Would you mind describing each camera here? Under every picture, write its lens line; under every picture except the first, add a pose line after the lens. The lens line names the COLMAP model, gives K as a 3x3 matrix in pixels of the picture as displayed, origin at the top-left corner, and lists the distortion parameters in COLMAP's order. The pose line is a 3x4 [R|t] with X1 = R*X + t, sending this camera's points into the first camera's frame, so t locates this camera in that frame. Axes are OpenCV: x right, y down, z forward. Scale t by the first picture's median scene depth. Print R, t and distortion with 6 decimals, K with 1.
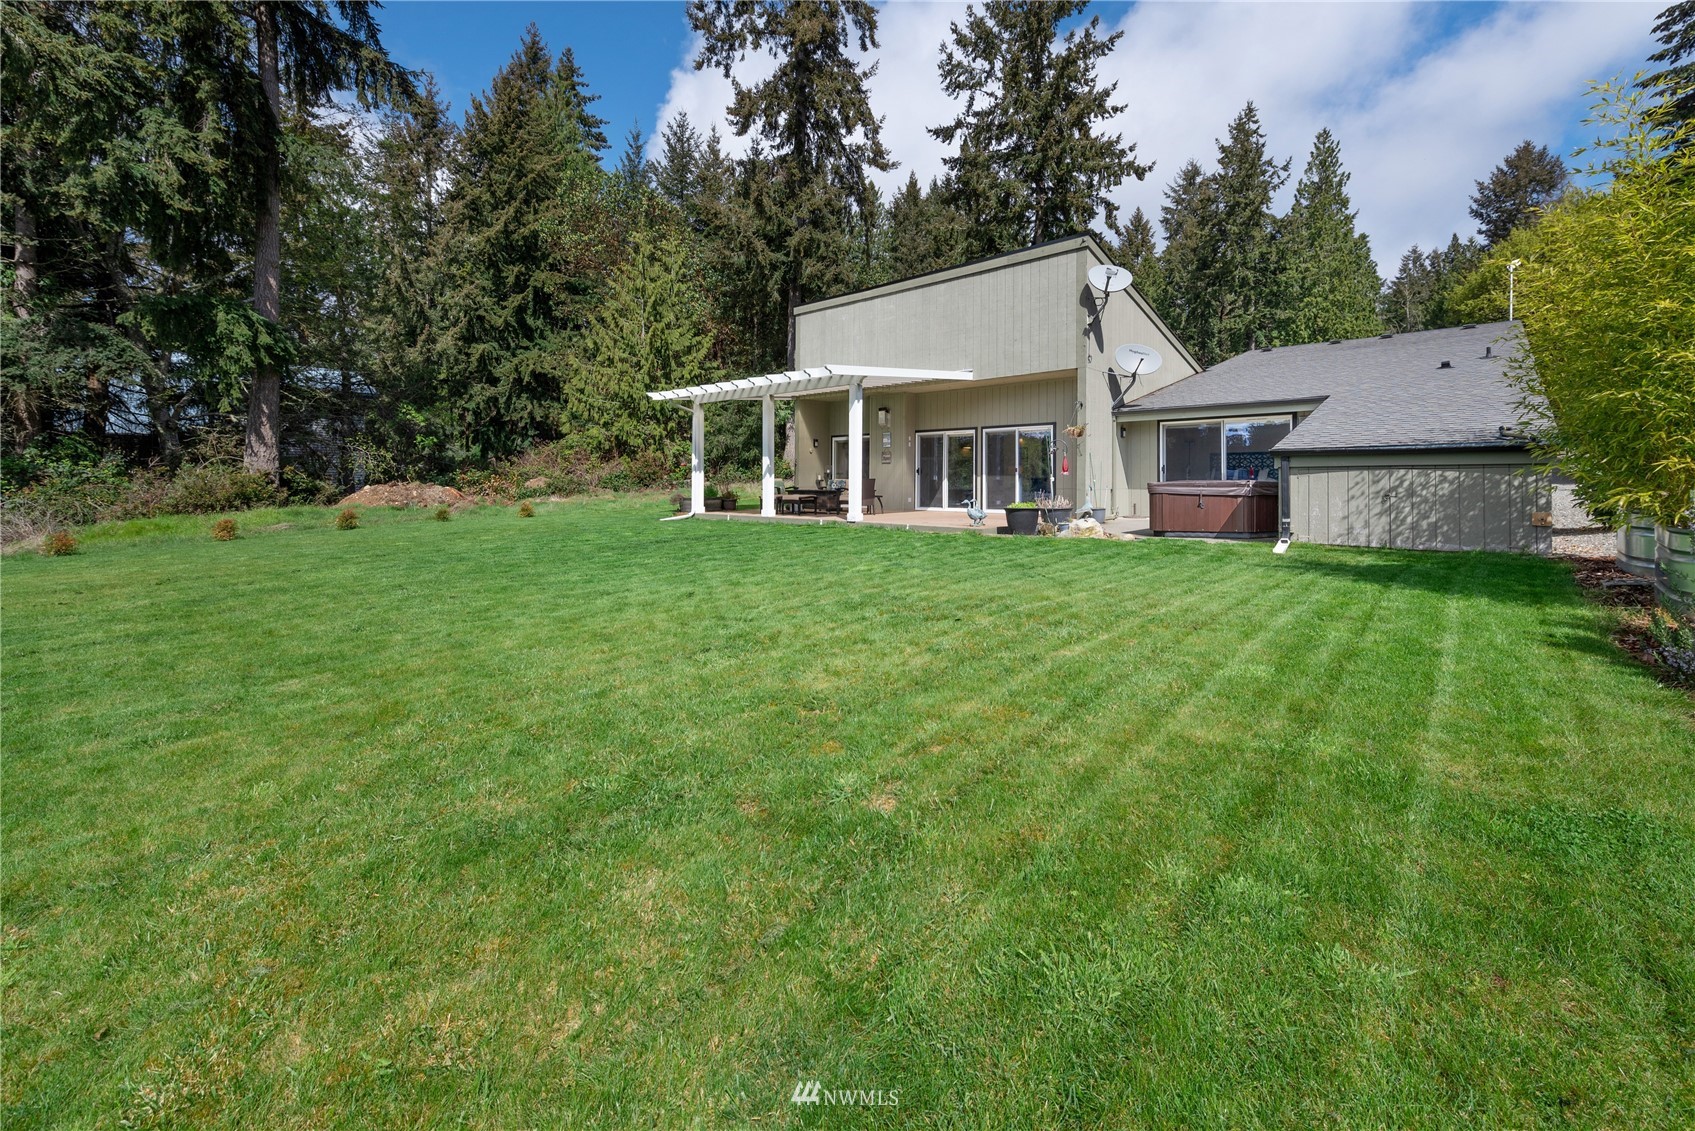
lens RADIAL K [[685.0, 0, 847.0], [0, 685.0, 473.1], [0, 0, 1]] dist [0.001103, -0.000067]
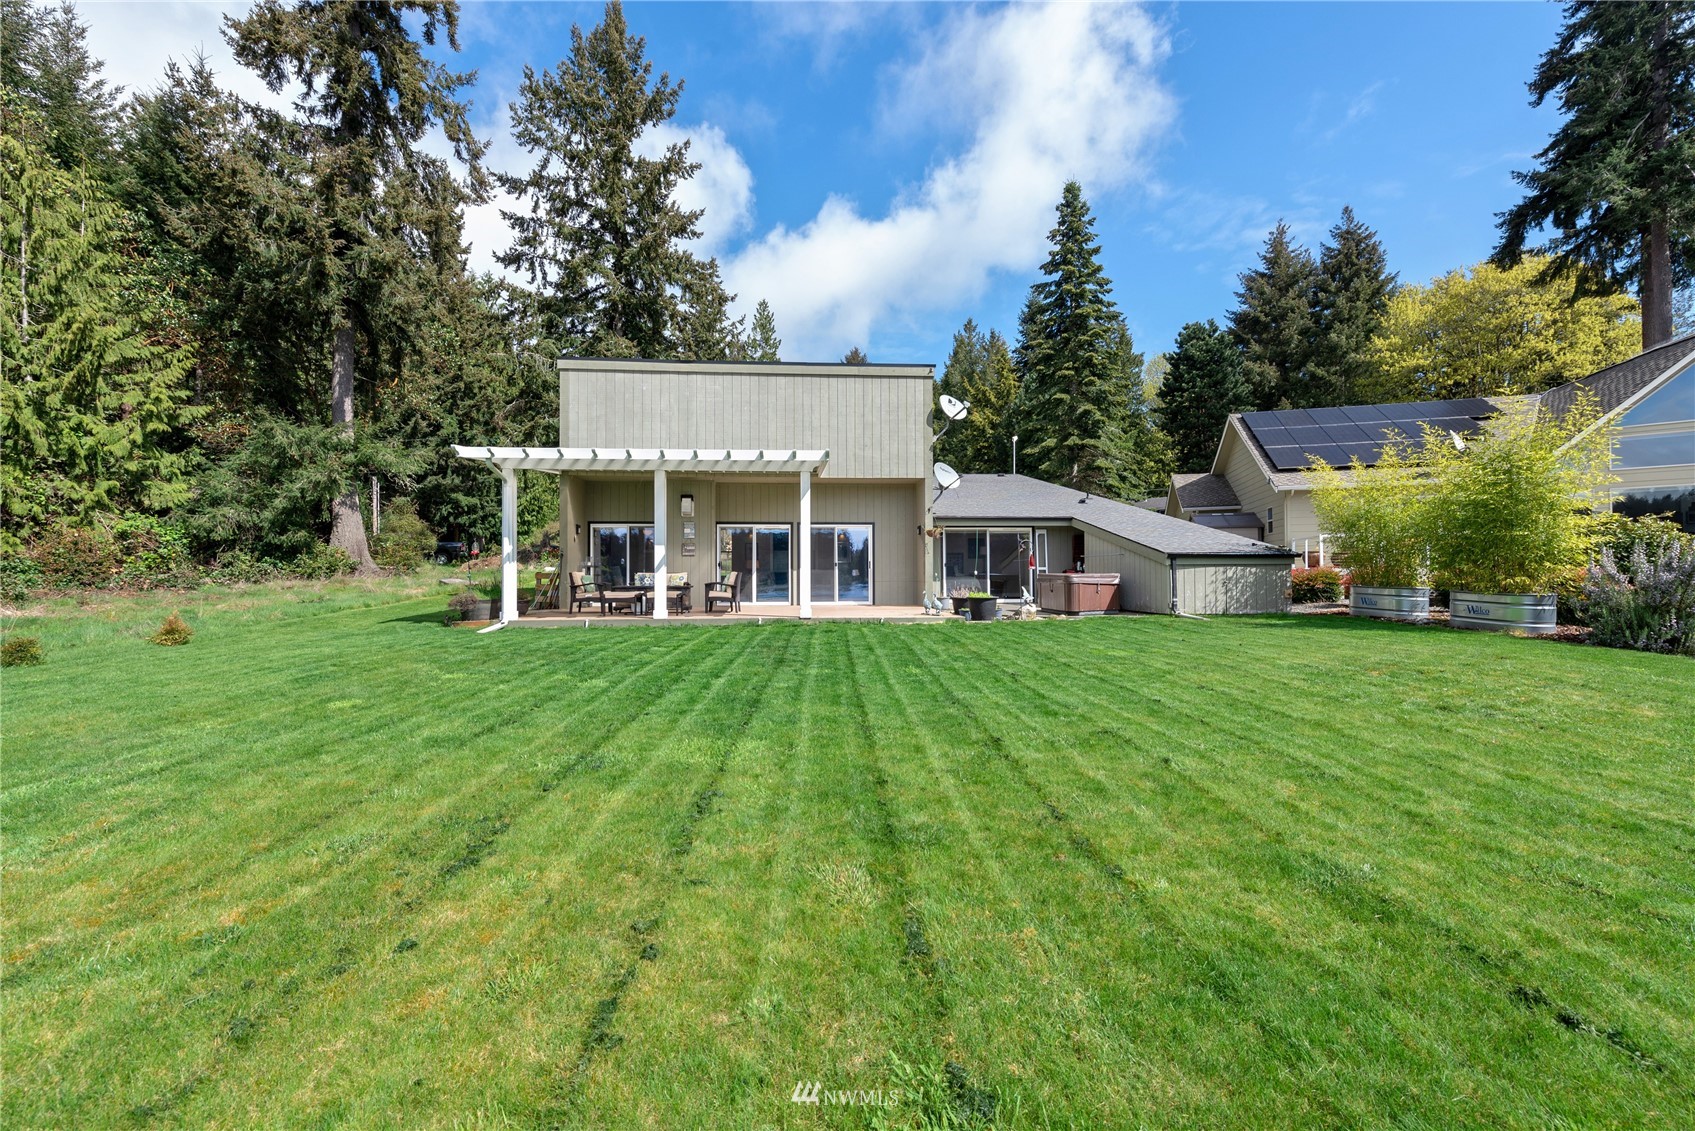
lens RADIAL K [[669.0, 0, 847.0], [0, 669.0, 556.9], [0, 0, 1]] dist [0.014002, -0.000497]
pose [[0.690111, 0.022450, 0.723355, -0.446844], [-0.005375, 0.999650, -0.025898, 0.008045], [-0.723683, 0.013984, 0.689991, 0.241815]]
